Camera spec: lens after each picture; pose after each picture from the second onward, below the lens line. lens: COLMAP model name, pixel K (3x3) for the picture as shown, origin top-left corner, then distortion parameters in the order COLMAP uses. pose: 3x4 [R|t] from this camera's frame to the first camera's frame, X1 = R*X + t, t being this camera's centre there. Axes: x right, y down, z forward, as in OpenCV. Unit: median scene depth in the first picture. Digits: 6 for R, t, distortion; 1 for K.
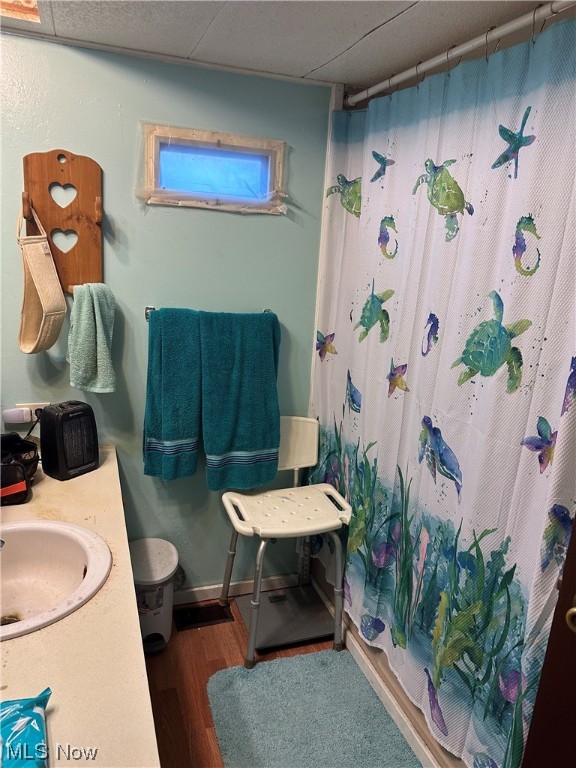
lens RADIAL K [[545.9, 0, 288.0], [0, 545.9, 384.0], [0, 0, 1]] dist [0.120616, -0.143322]
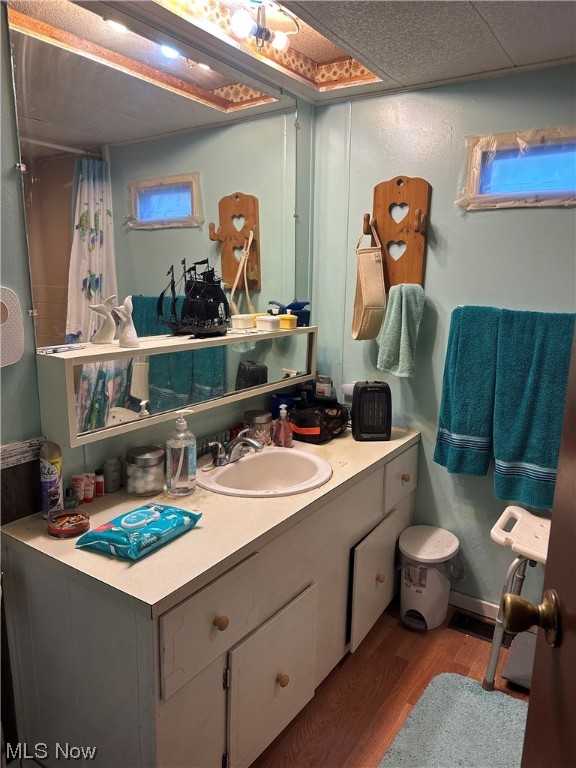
lens RADIAL K [[545.9, 0, 288.0], [0, 545.9, 384.0], [0, 0, 1]] dist [0.120616, -0.143322]
pose [[0.612235, 0.112068, -0.782694, 0.417206], [-0.181087, 0.983467, -0.000835, 0.073167], [0.769660, 0.142247, 0.622406, 0.098325]]
